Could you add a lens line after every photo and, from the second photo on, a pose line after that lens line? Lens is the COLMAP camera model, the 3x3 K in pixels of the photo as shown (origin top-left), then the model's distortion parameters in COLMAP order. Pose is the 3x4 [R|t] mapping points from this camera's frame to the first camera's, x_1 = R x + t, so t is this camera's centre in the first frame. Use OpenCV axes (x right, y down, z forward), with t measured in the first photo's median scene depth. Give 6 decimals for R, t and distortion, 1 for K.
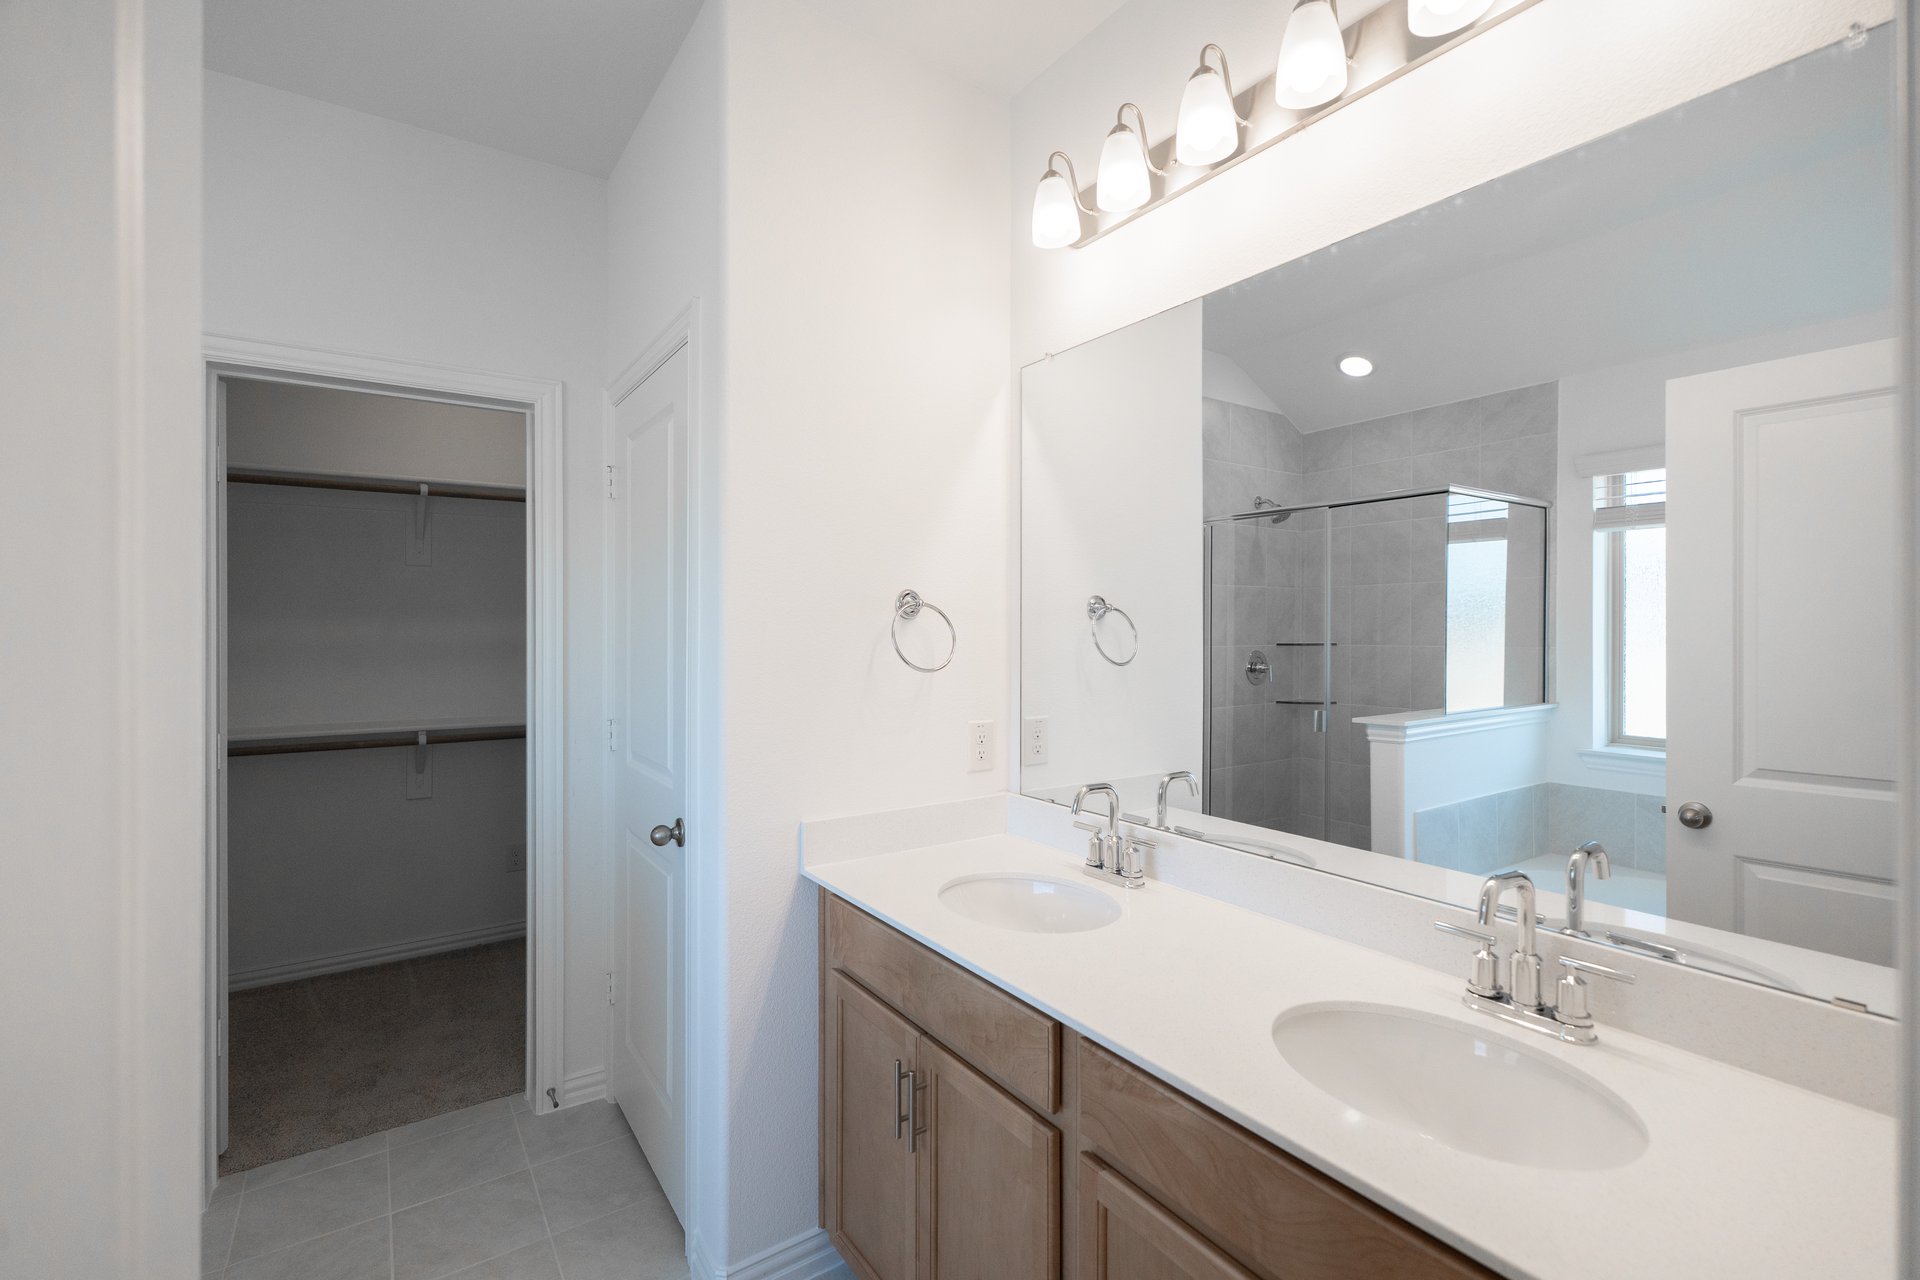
lens RADIAL K [[842.0, 0, 960.4], [0, 842.0, 631.1], [0, 0, 1]] dist [0.001889, -0.000277]
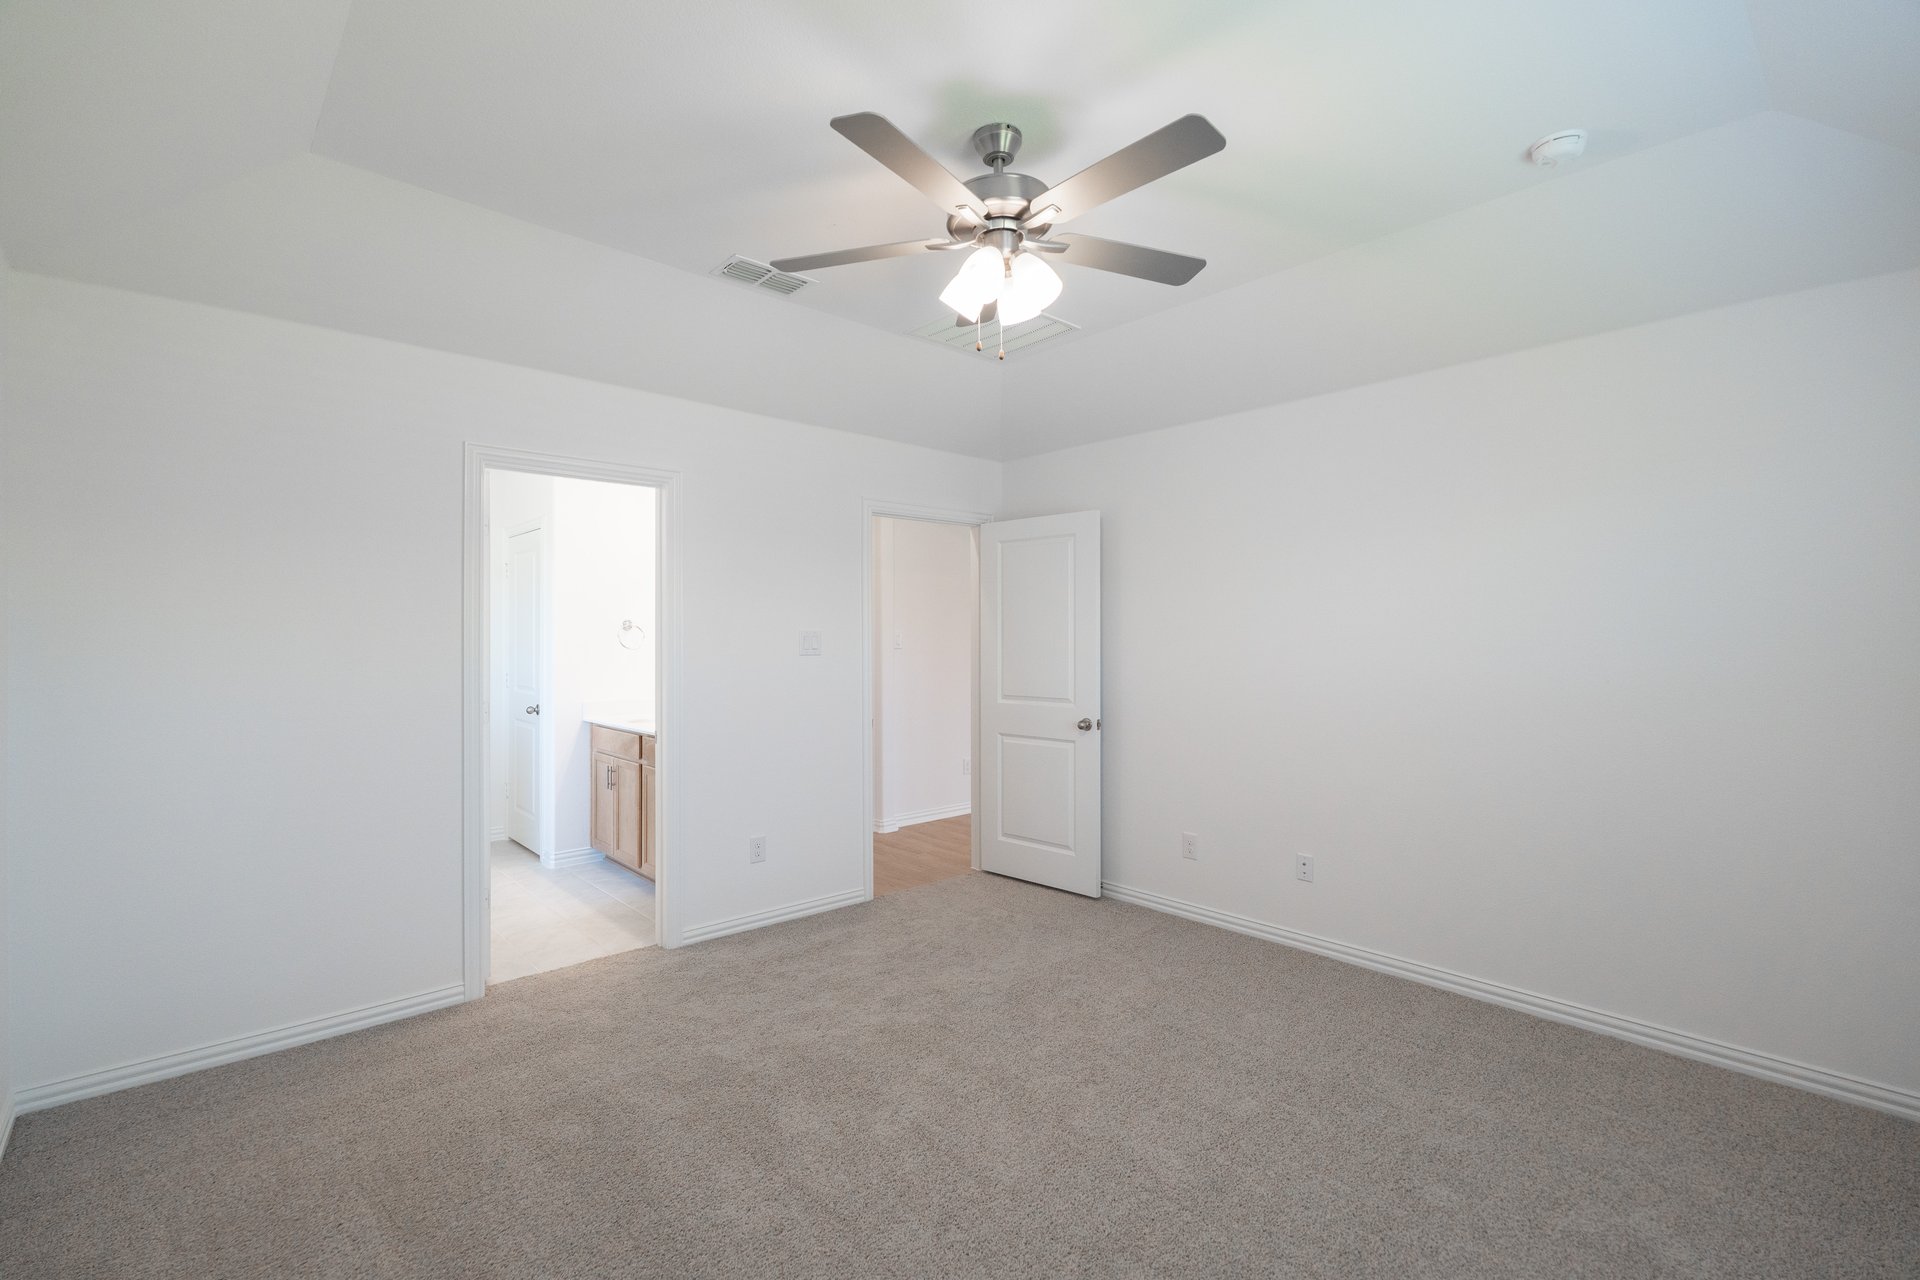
lens RADIAL K [[842.0, 0, 960.4], [0, 842.0, 631.1], [0, 0, 1]] dist [0.001889, -0.000277]
pose [[0.988107, 0.007147, 0.153600, 0.597698], [-0.005253, 0.999905, -0.012730, 0.015845], [-0.153676, 0.011772, 0.988051, -1.908407]]
